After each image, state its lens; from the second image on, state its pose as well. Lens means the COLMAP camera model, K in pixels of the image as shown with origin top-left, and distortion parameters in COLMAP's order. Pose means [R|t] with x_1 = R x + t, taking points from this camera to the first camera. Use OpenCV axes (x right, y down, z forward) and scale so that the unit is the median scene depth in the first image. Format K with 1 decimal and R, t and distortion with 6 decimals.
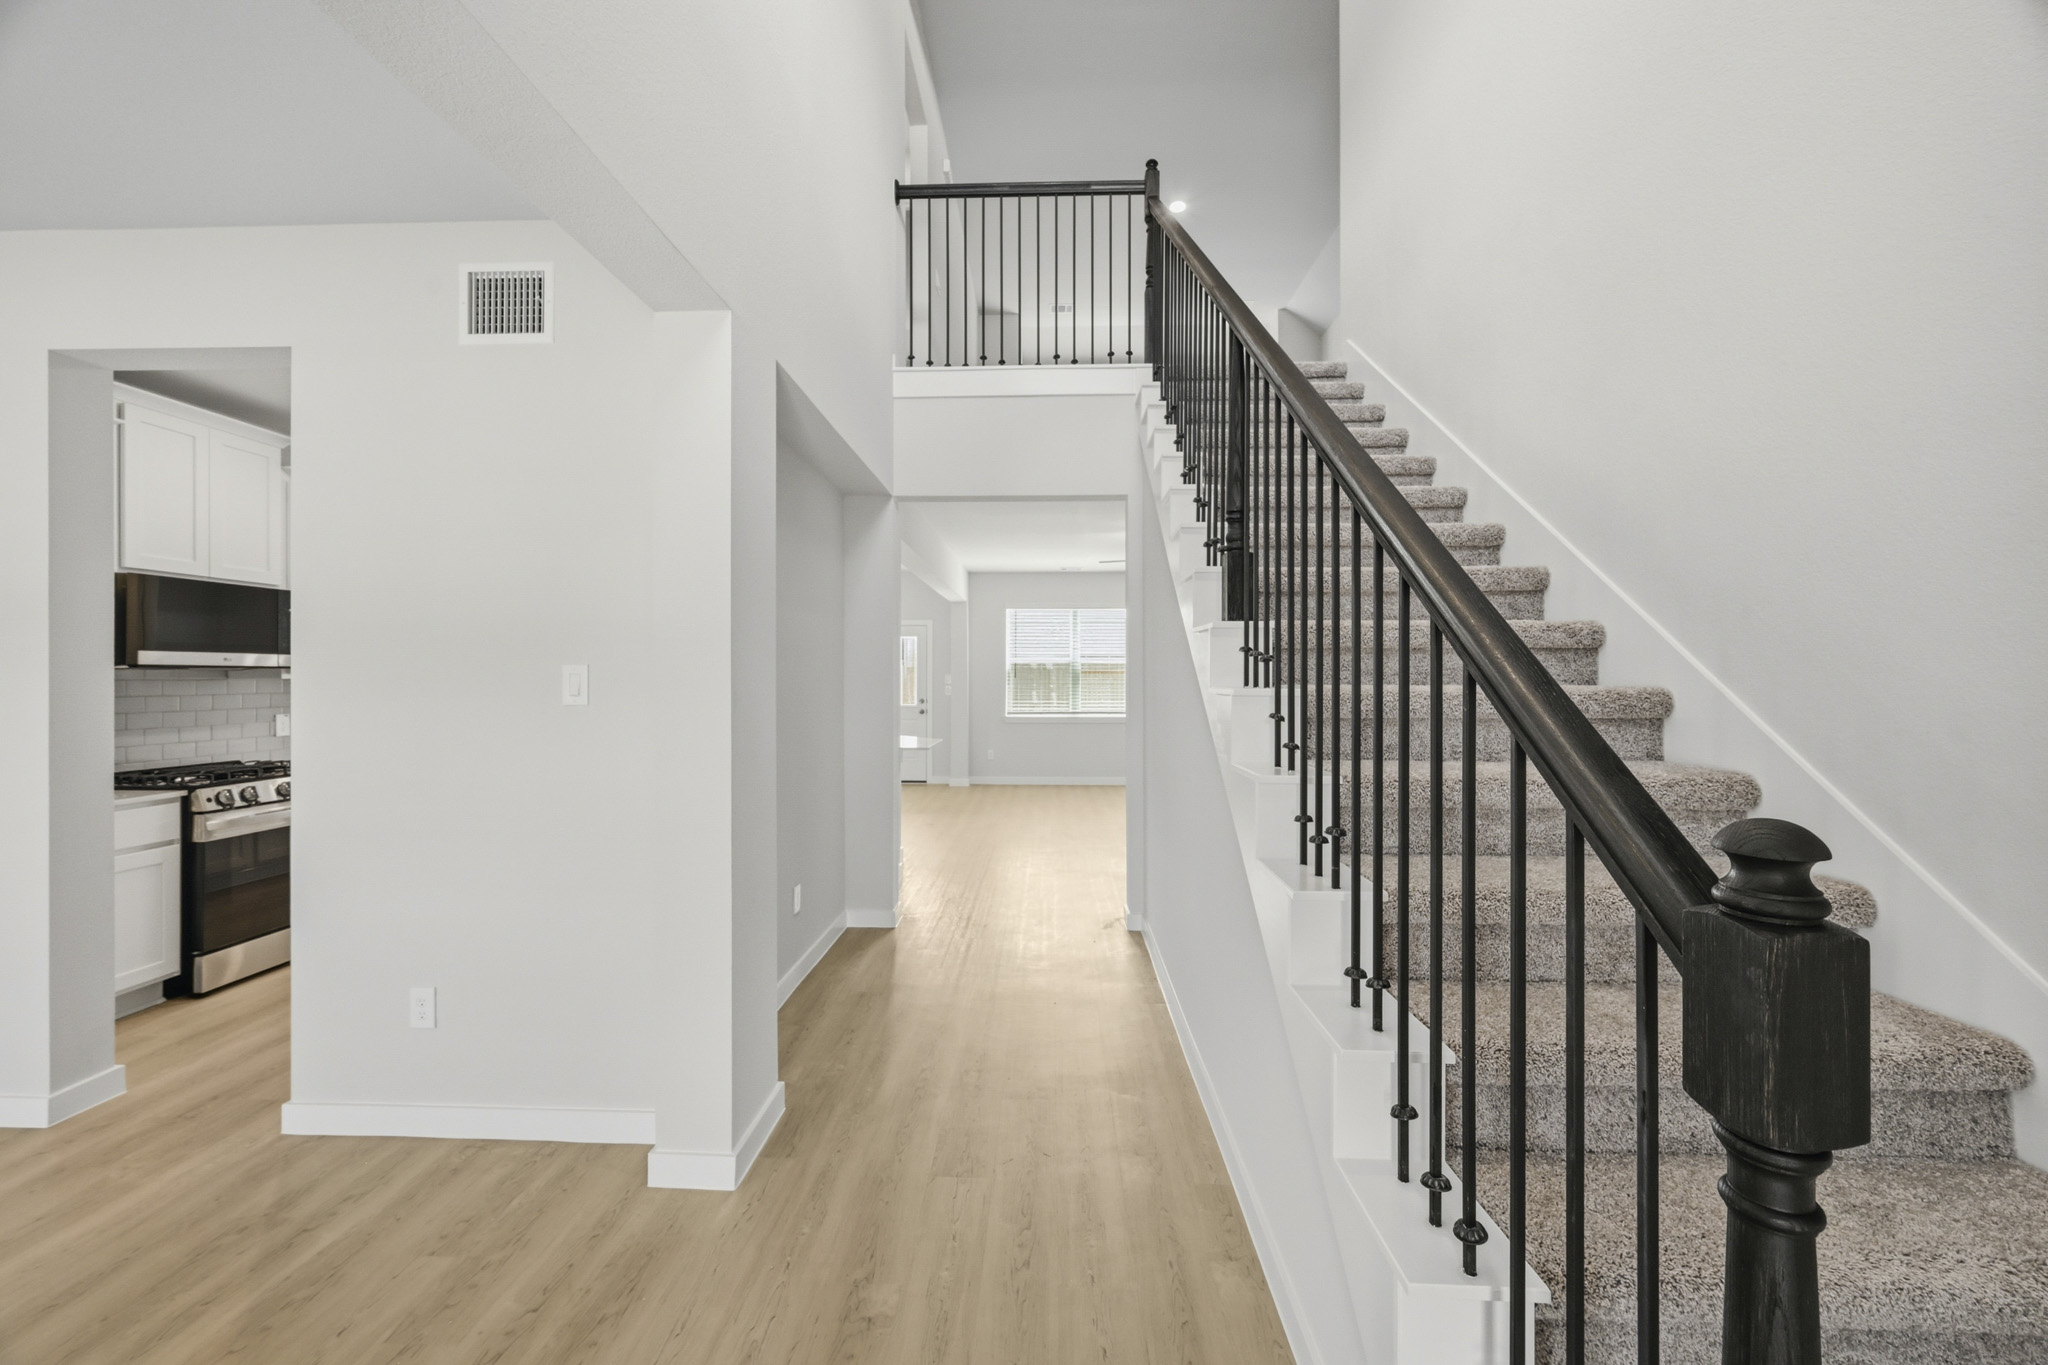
lens RADIAL K [[807.9, 0, 1023.0], [0, 807.9, 689.1], [0, 0, 1]] dist [0.000021, -0.000003]
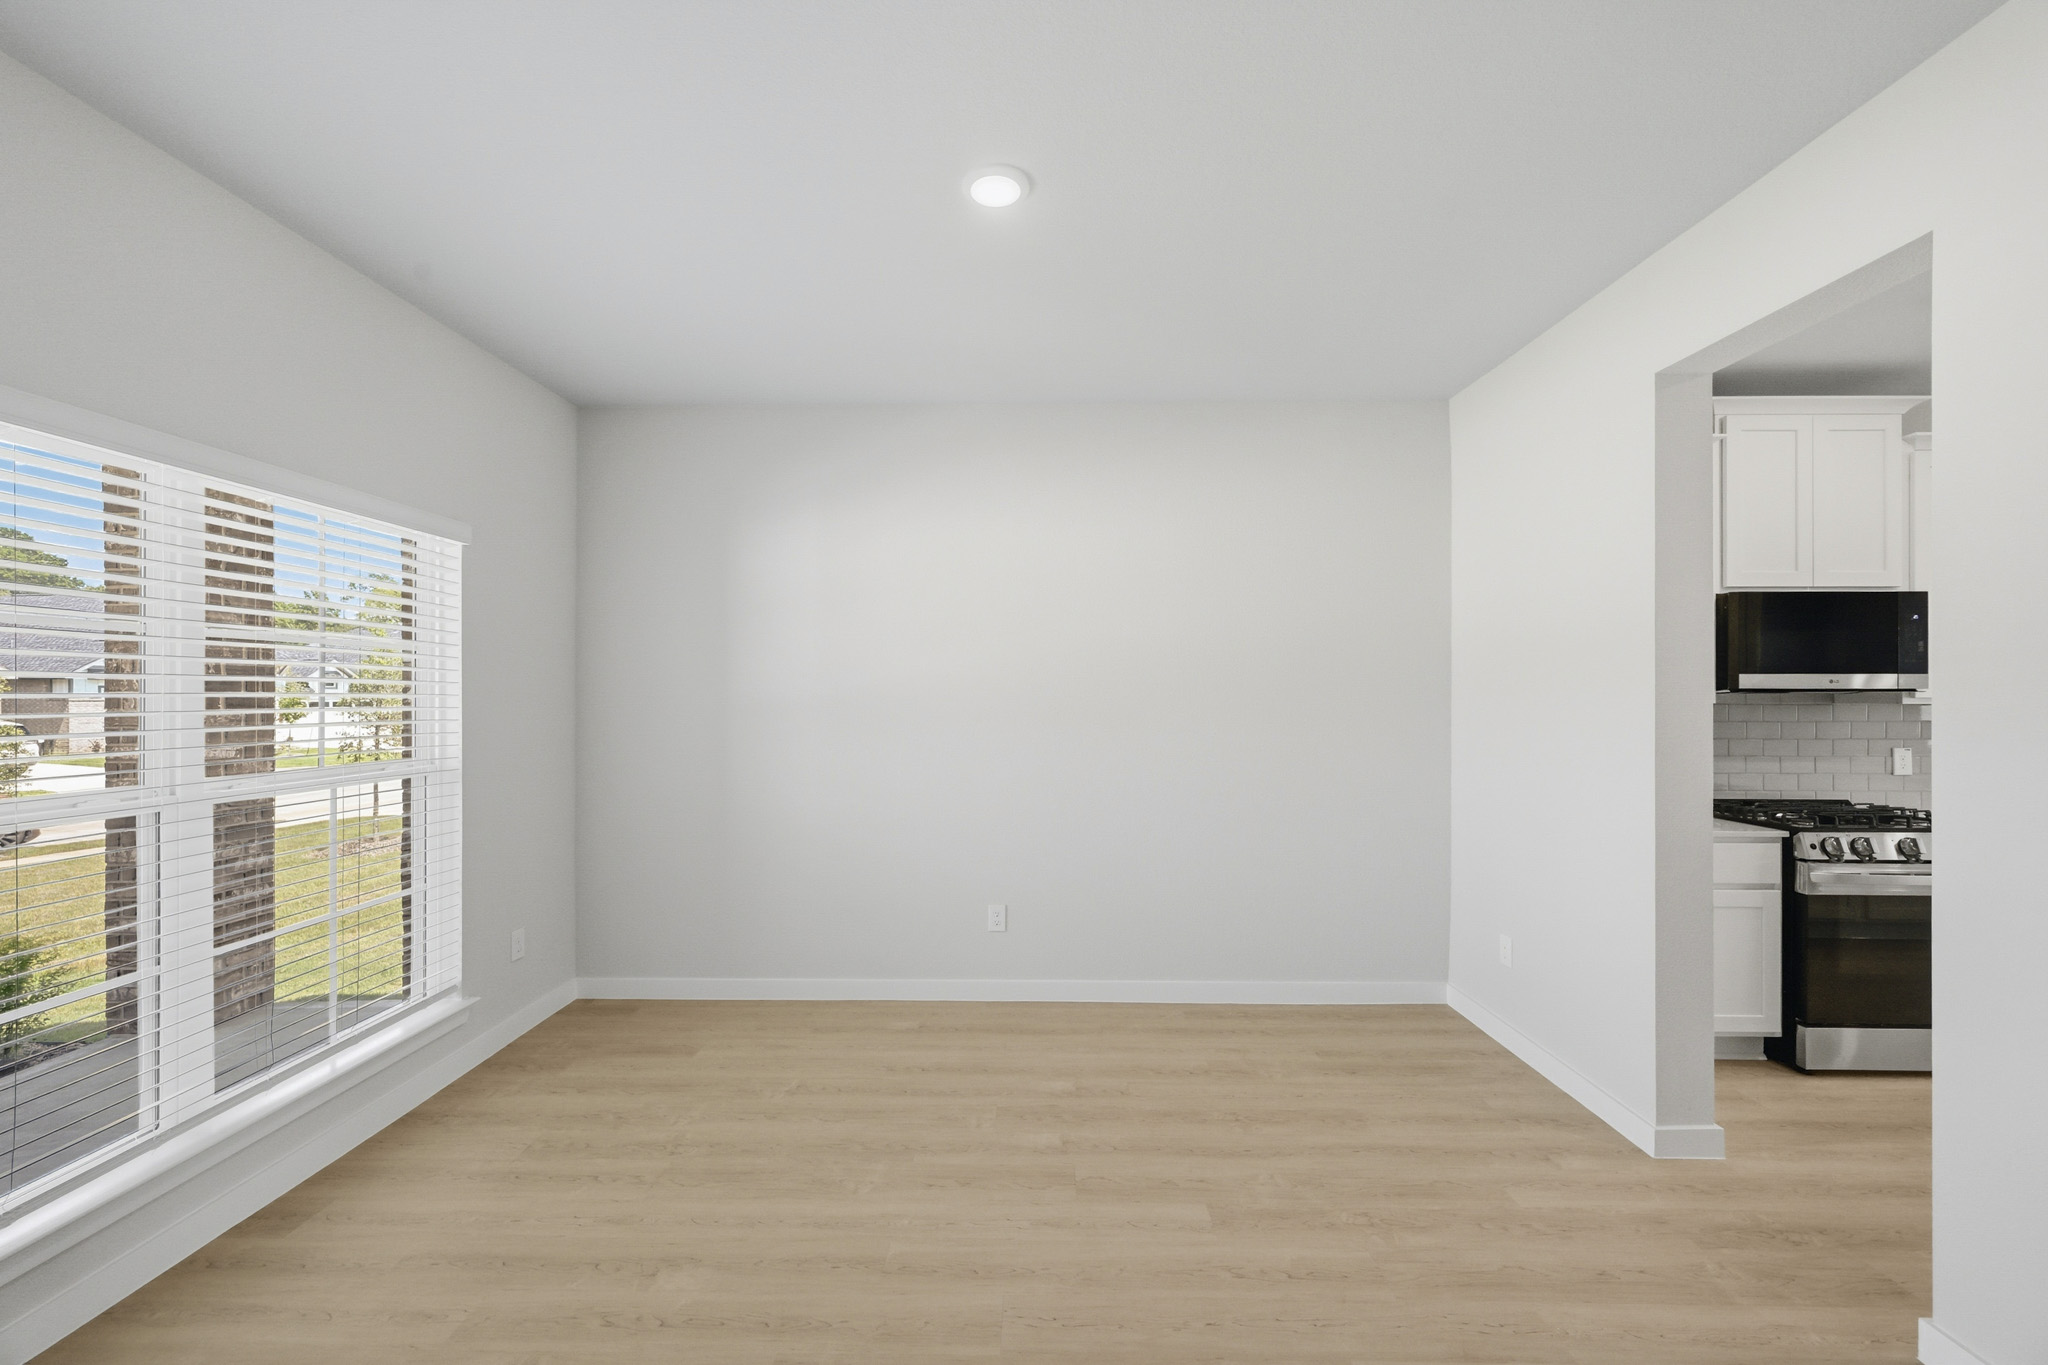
lens RADIAL K [[826.1, 0, 1024.0], [0, 826.1, 682.5], [0, 0, 1]] dist [0.003367, 0.000629]
pose [[0.021523, -0.018831, -0.999591, -0.147639], [-0.016927, 0.999672, -0.019197, -0.004978], [0.999625, 0.017333, 0.021197, 0.146117]]
